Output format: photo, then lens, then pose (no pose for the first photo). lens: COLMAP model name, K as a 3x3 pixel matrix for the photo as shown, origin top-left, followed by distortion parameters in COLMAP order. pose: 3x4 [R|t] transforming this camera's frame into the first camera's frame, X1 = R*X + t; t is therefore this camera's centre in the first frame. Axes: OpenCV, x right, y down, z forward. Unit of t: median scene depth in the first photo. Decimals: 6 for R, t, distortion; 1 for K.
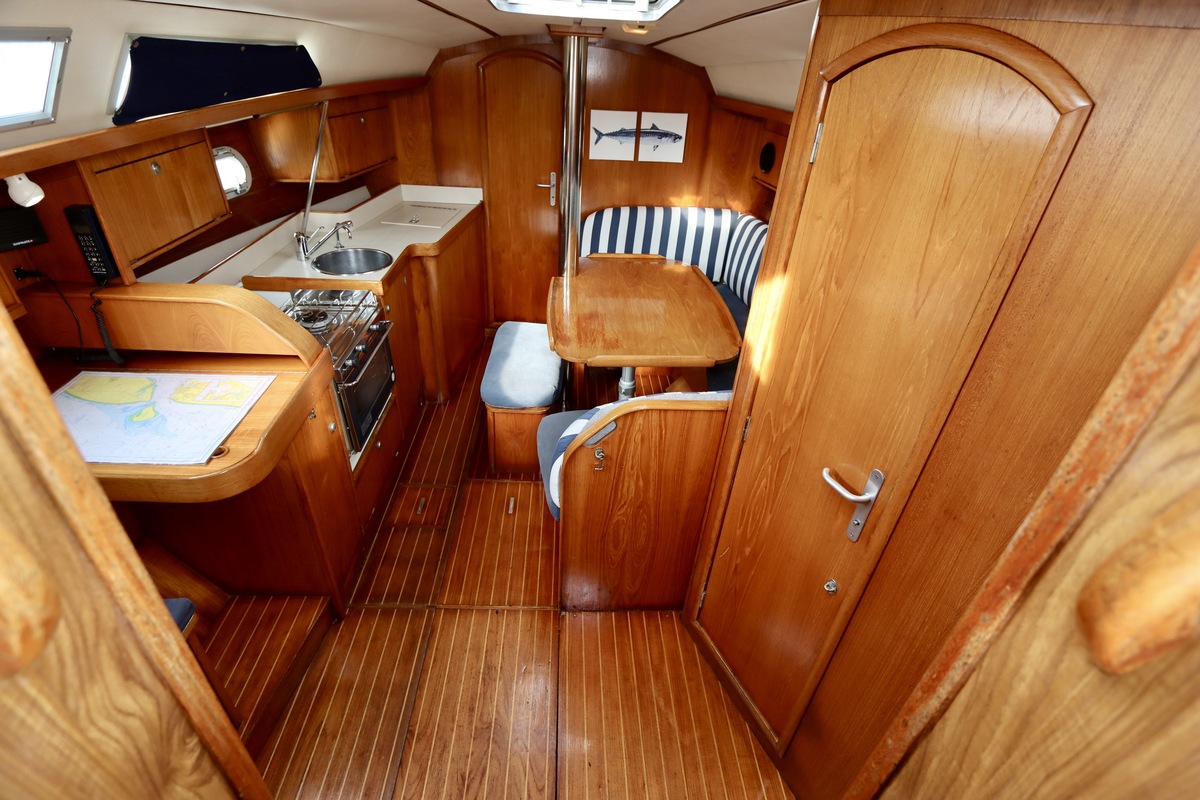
lens RADIAL K [[565.9, 0, 594.6], [0, 565.9, 395.0], [0, 0, 1]] dist [-0.020593, 0.003283]
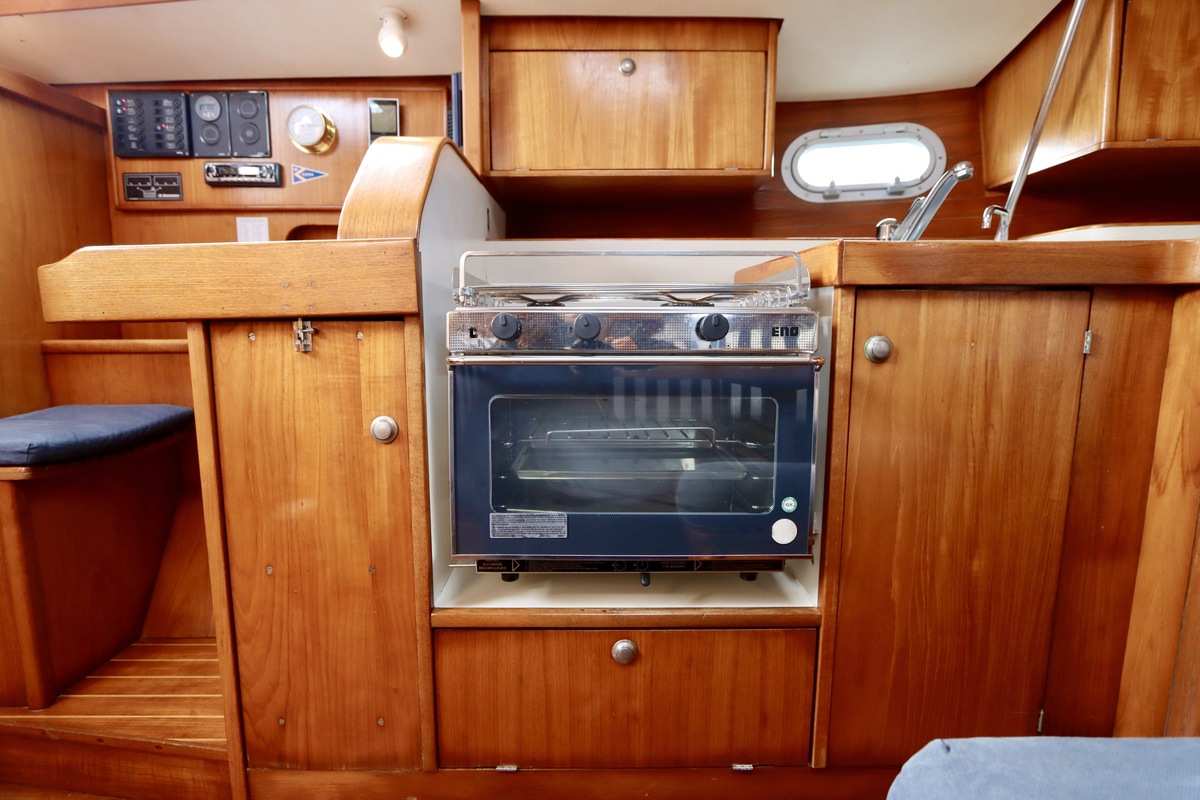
lens RADIAL K [[567.9, 0, 597.7], [0, 567.9, 394.8], [0, 0, 1]] dist [-0.019961, 0.002896]
pose [[-0.023738, 0.077409, -0.996717, -0.033277], [-0.537227, 0.839821, 0.078019, -0.076143], [0.843103, 0.537315, 0.021651, 0.966208]]
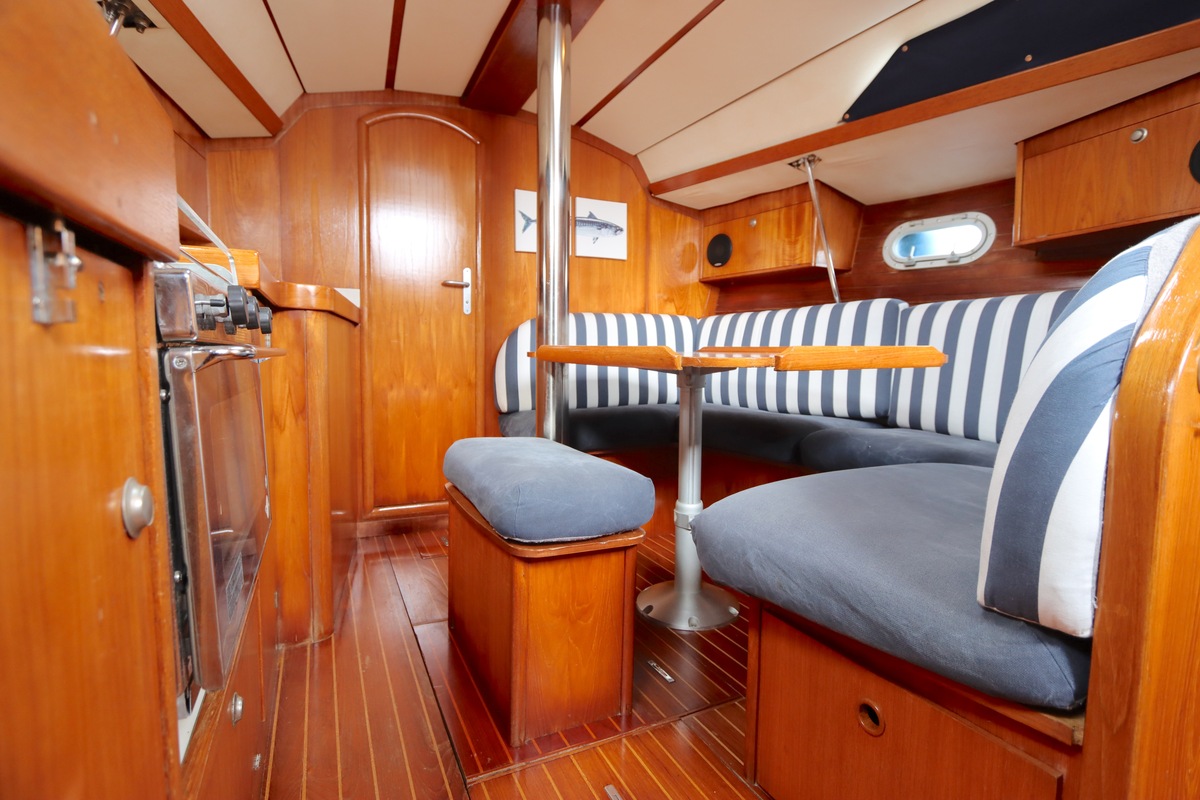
lens RADIAL K [[569.0, 0, 597.0], [0, 569.0, 392.7], [0, 0, 1]] dist [-0.018848, 0.002164]
pose [[0.912643, -0.073345, 0.402124, -0.342752], [0.252162, 0.875292, -0.412647, 0.122993], [-0.321711, 0.478000, 0.817324, 0.668579]]
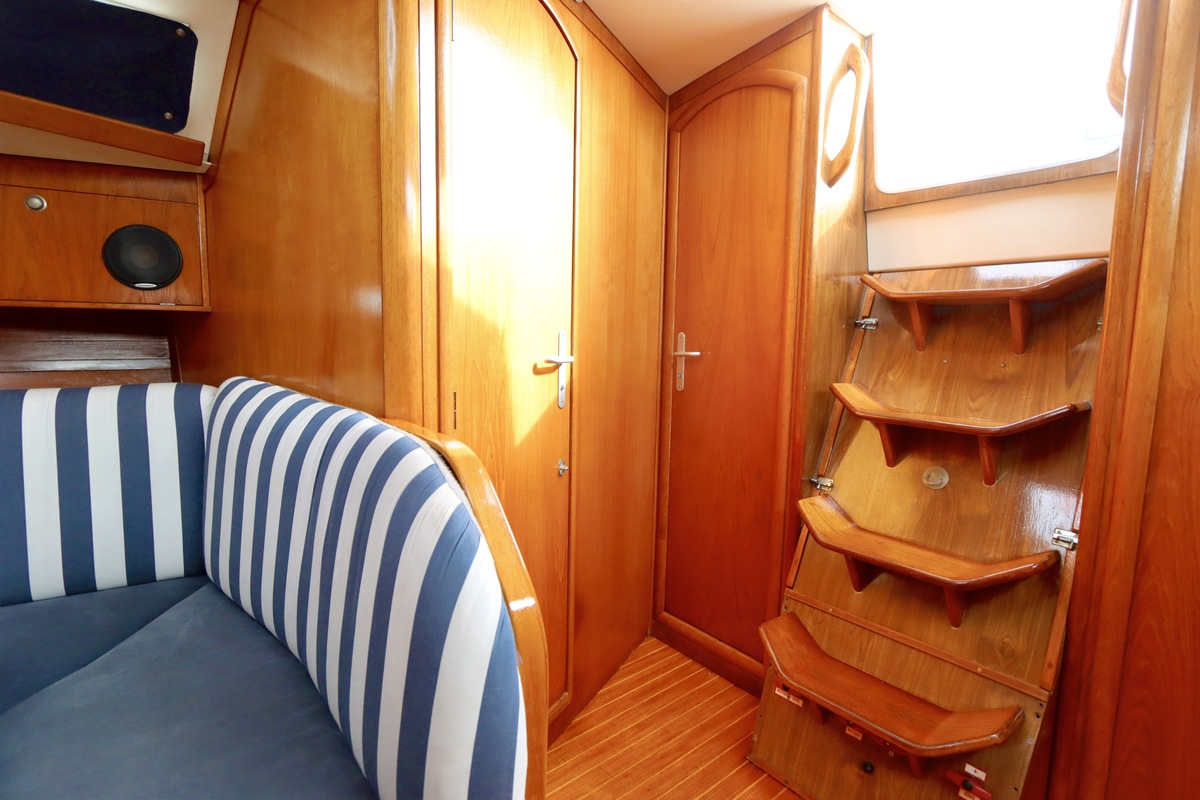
lens RADIAL K [[569.0, 0, 597.0], [0, 569.0, 392.7], [0, 0, 1]] dist [-0.018848, 0.002164]
pose [[-0.598069, -0.147684, 0.787720, -0.283231], [0.386148, 0.808167, 0.444696, -0.146109], [-0.702284, 0.570136, -0.426312, 0.815719]]
